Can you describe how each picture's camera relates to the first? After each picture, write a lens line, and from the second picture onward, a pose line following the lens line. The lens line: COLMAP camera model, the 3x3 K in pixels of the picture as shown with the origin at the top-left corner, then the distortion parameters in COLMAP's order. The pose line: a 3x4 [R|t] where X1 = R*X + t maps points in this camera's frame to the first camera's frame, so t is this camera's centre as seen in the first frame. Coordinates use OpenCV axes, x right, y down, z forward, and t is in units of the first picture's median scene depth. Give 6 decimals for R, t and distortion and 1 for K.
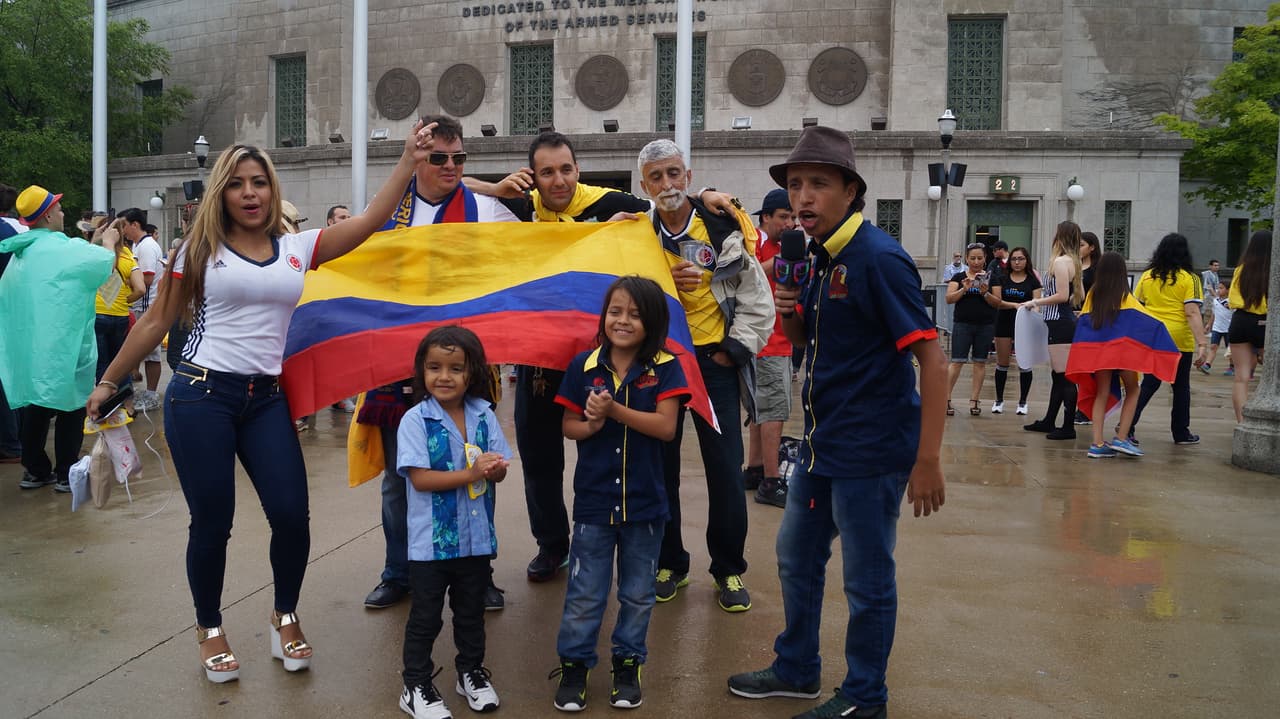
lens RADIAL K [[1002.3, 0, 627.9], [0, 1002.3, 364.8], [0, 0, 1]] dist [-0.088742, 0.017606]
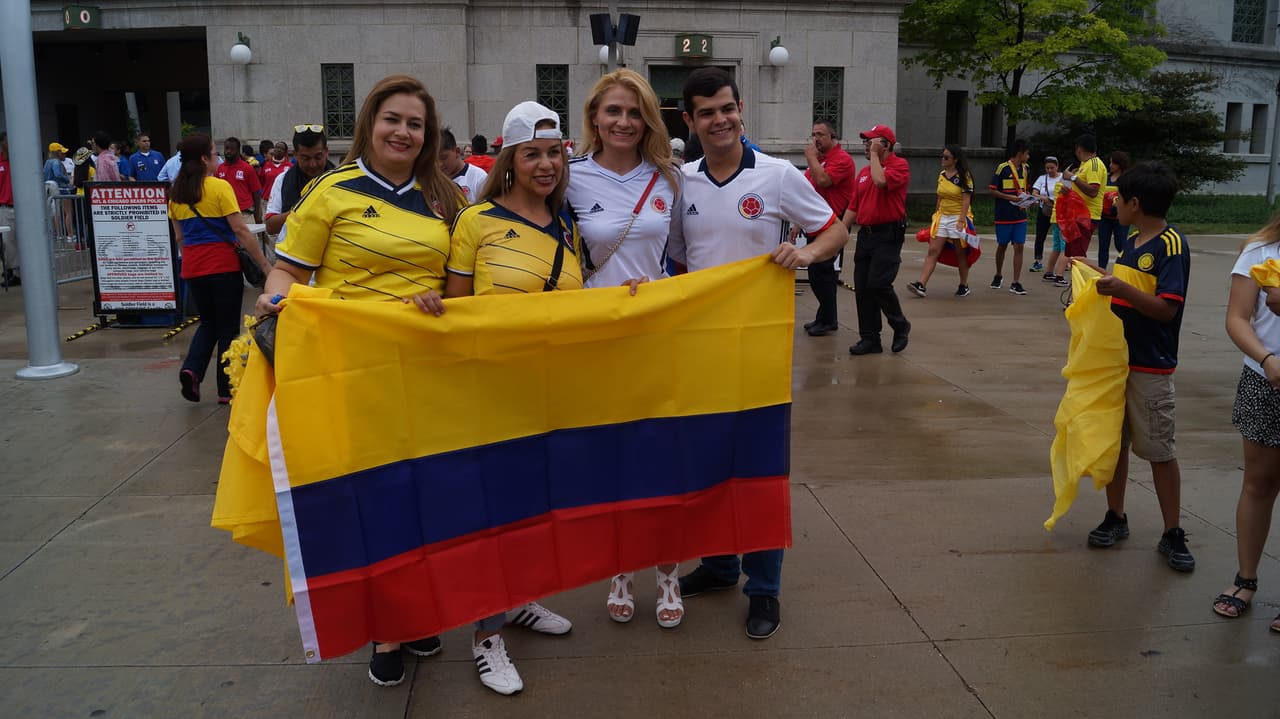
lens RADIAL K [[1002.3, 0, 637.6], [0, 1002.3, 359.8], [0, 0, 1]] dist [-0.088742, 0.017606]
pose [[0.962759, -0.064734, 0.262497, 0.092560], [0.033615, 0.992040, 0.121354, -0.025053], [-0.268264, -0.108011, 0.957271, 0.181968]]
